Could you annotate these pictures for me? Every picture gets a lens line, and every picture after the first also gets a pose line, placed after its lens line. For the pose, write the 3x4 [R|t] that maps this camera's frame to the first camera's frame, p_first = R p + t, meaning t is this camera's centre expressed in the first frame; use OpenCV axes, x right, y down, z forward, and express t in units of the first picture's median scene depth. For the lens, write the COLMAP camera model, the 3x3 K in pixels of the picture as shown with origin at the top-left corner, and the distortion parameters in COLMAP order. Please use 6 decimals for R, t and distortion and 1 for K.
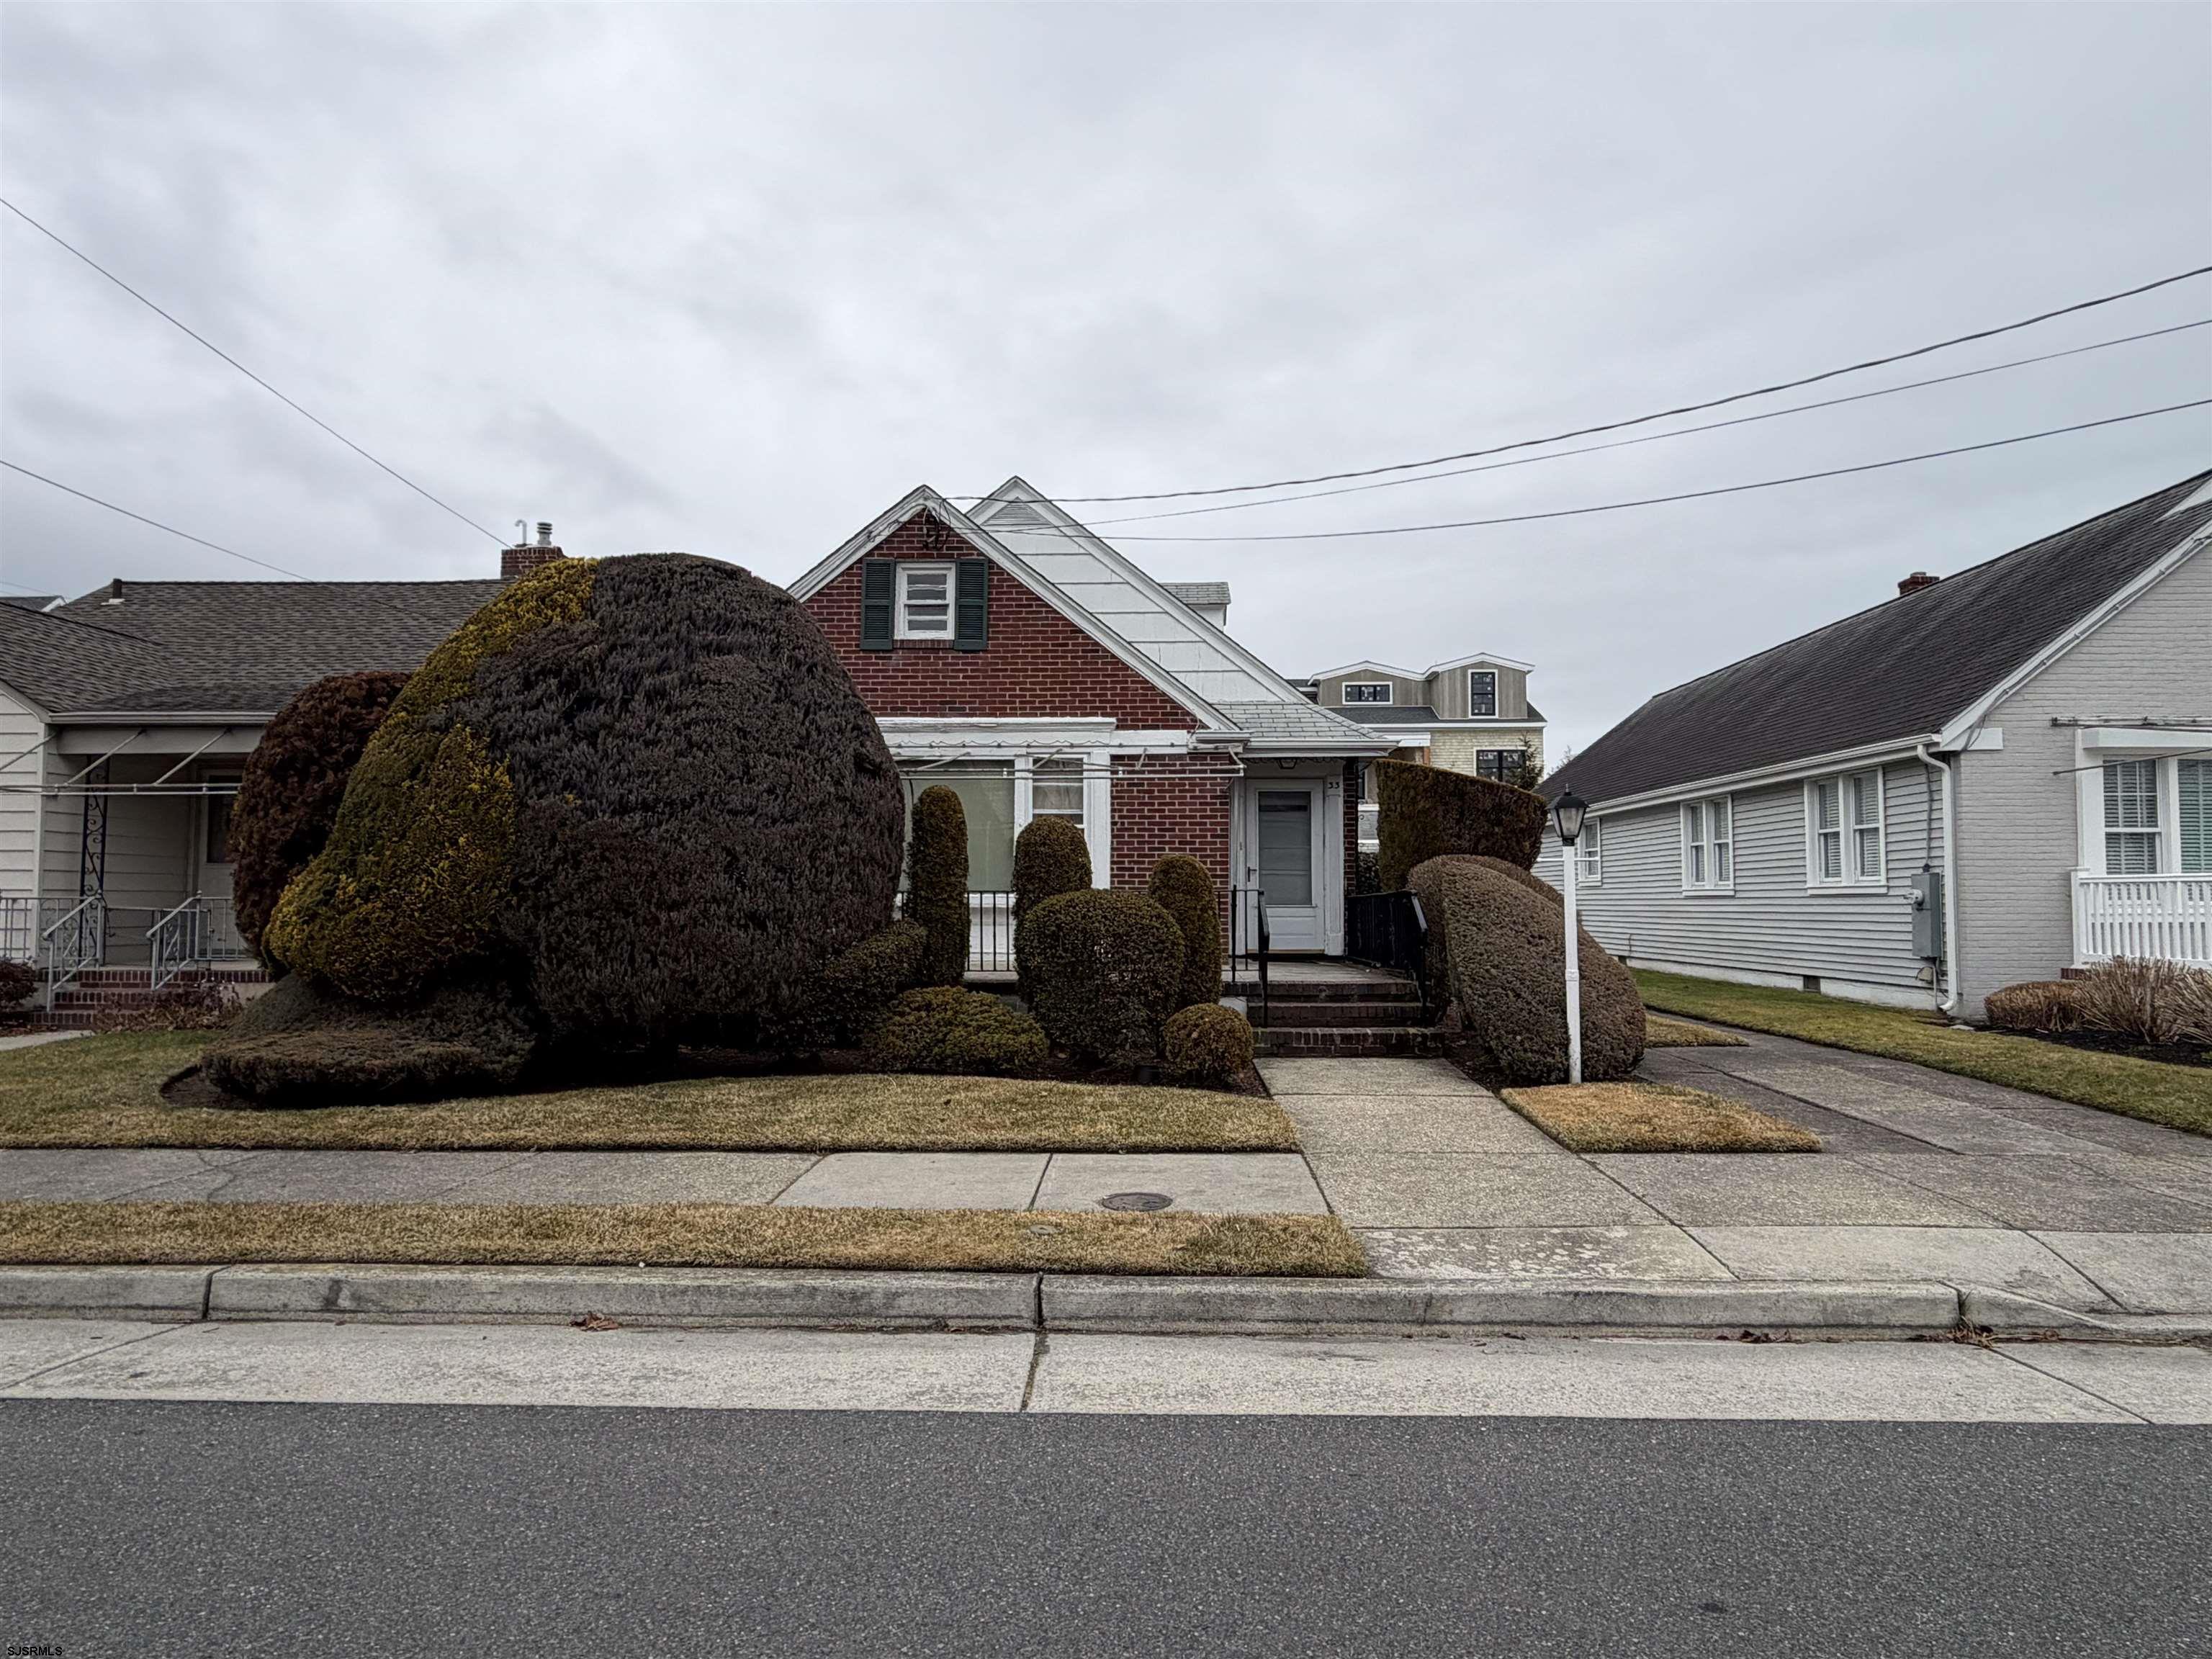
lens RADIAL K [[1358.9, 0, 1105.2], [0, 1358.9, 829.6], [0, 0, 1]] dist [-0.001513, -0.000007]
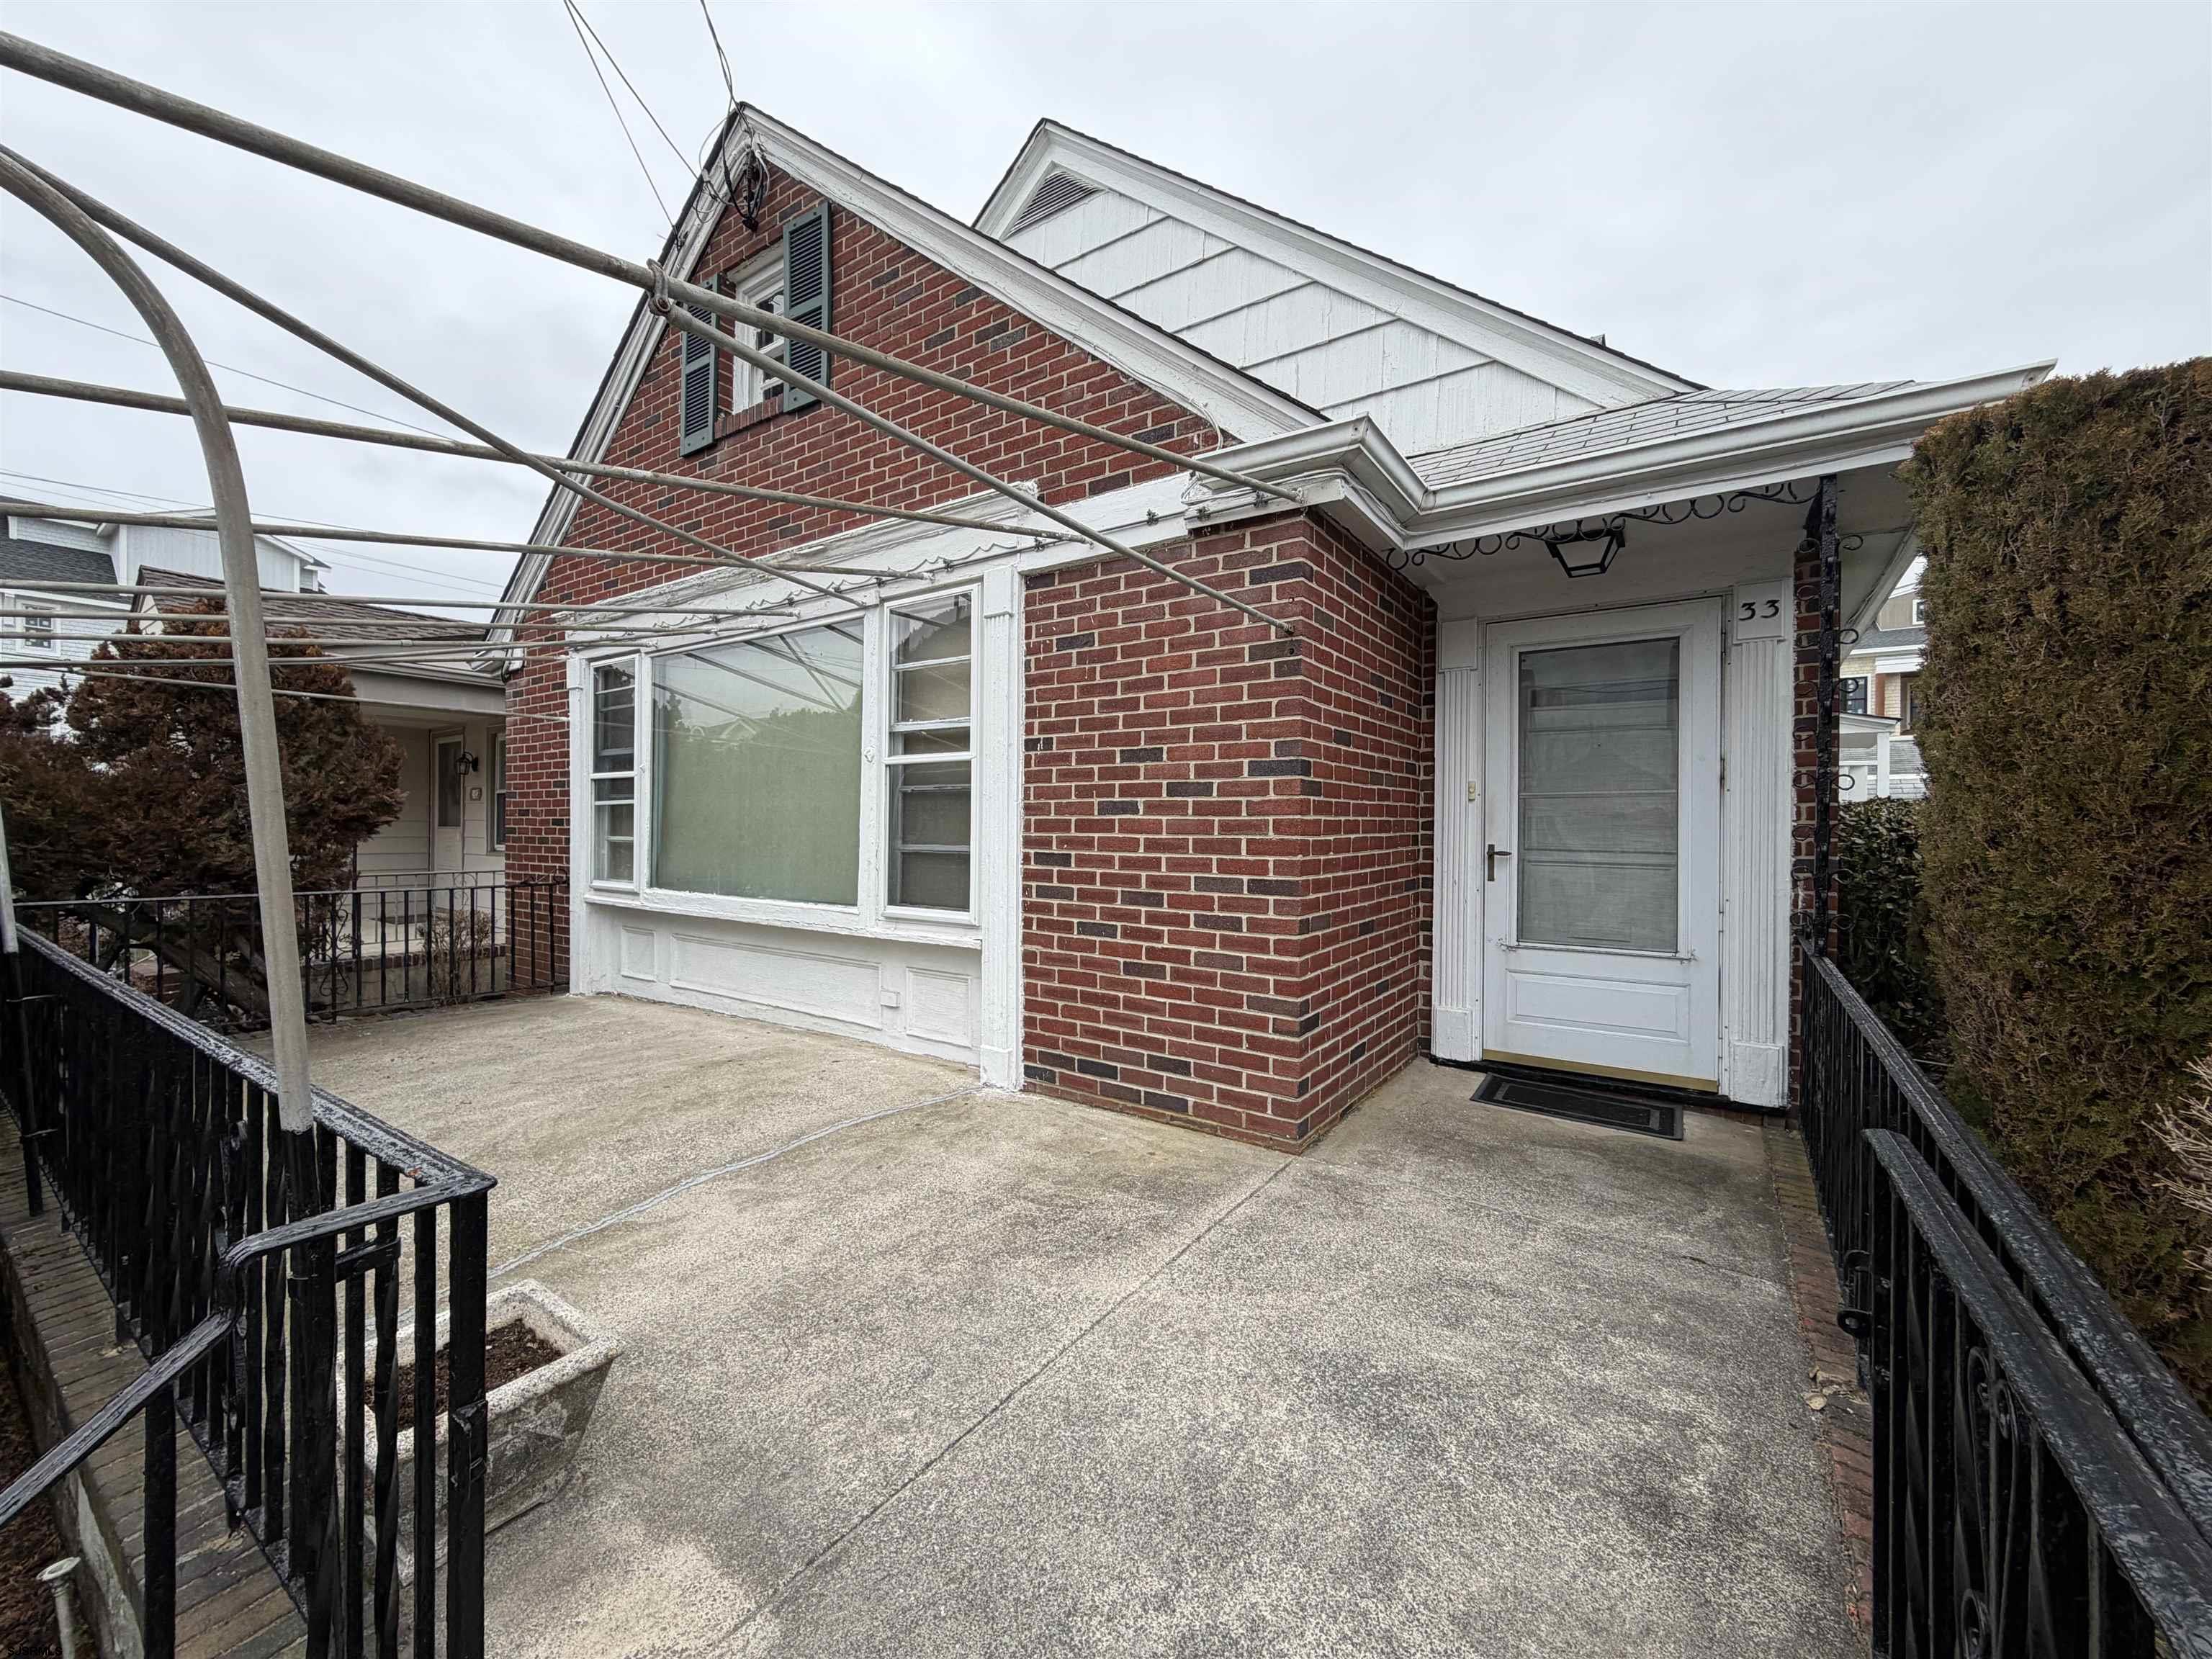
lens RADIAL K [[877.7, 0, 1104.7], [0, 877.7, 824.0], [0, 0, 1]] dist [-0.000068, 0.000127]
pose [[0.841163, -0.001738, -0.540779, 0.158317], [0.029342, 0.998668, 0.042431, 0.007820], [0.539985, -0.051559, 0.840094, 0.766835]]
